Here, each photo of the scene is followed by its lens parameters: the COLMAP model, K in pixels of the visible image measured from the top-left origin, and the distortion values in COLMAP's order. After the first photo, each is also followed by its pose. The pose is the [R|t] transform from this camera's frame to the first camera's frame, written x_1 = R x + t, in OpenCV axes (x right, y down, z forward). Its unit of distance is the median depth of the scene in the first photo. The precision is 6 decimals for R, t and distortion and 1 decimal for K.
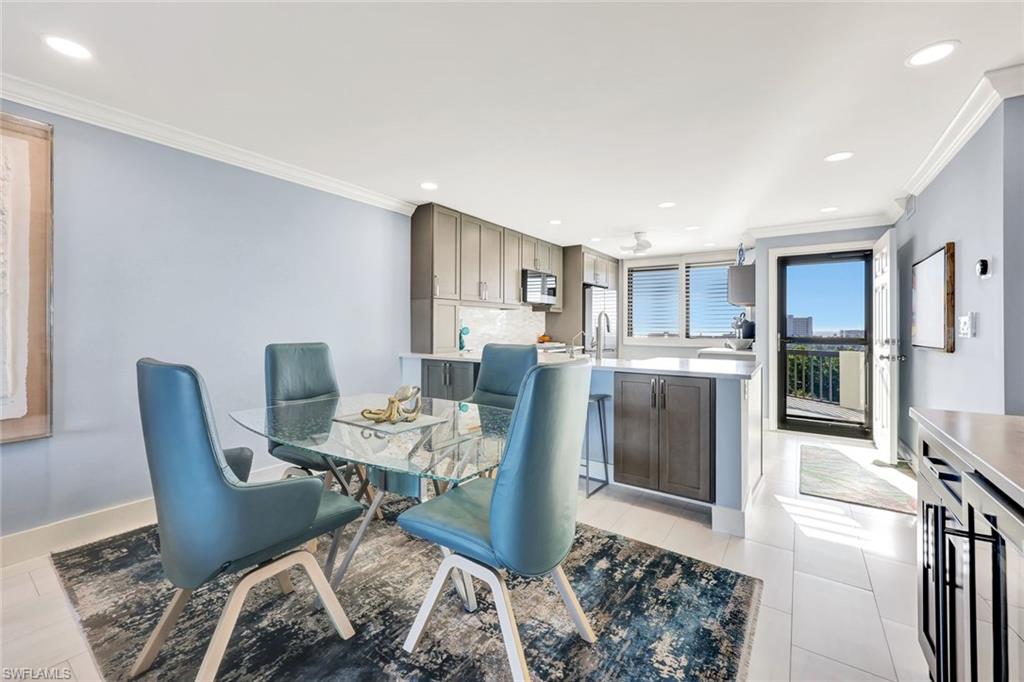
lens RADIAL K [[417.5, 0, 484.4], [0, 417.5, 322.3], [0, 0, 1]] dist [0.001726, 0.000854]
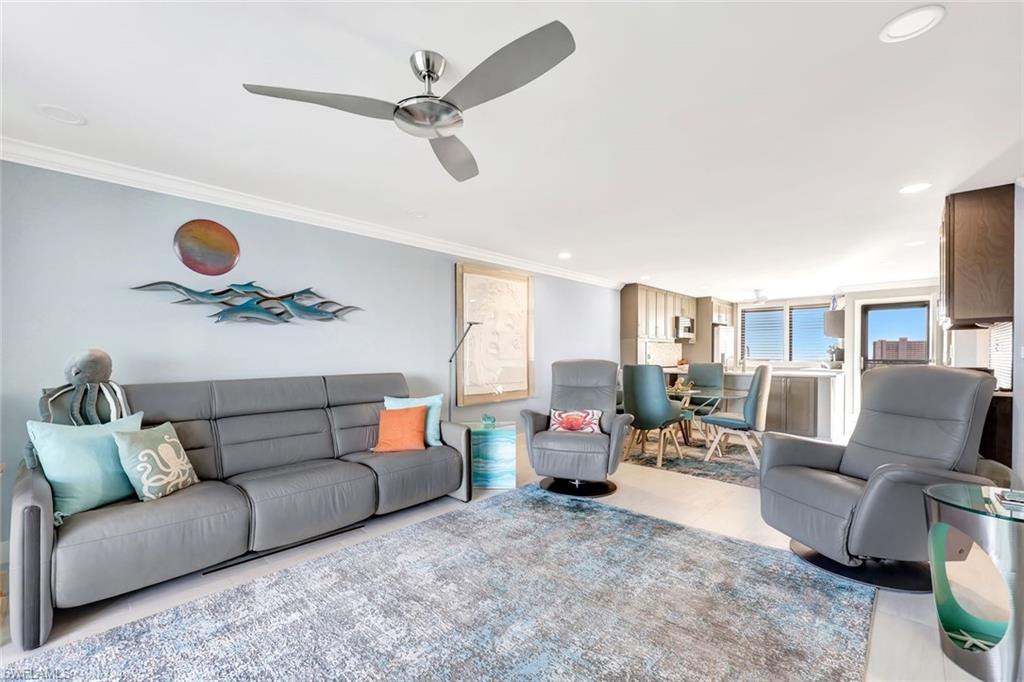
lens RADIAL K [[417.5, 0, 487.6], [0, 417.5, 360.8], [0, 0, 1]] dist [0.001726, 0.000854]
pose [[0.989286, -0.005102, -0.145902, -0.326656], [0.009175, 0.999586, 0.027258, -0.010706], [0.145702, -0.028304, 0.988923, -0.552705]]
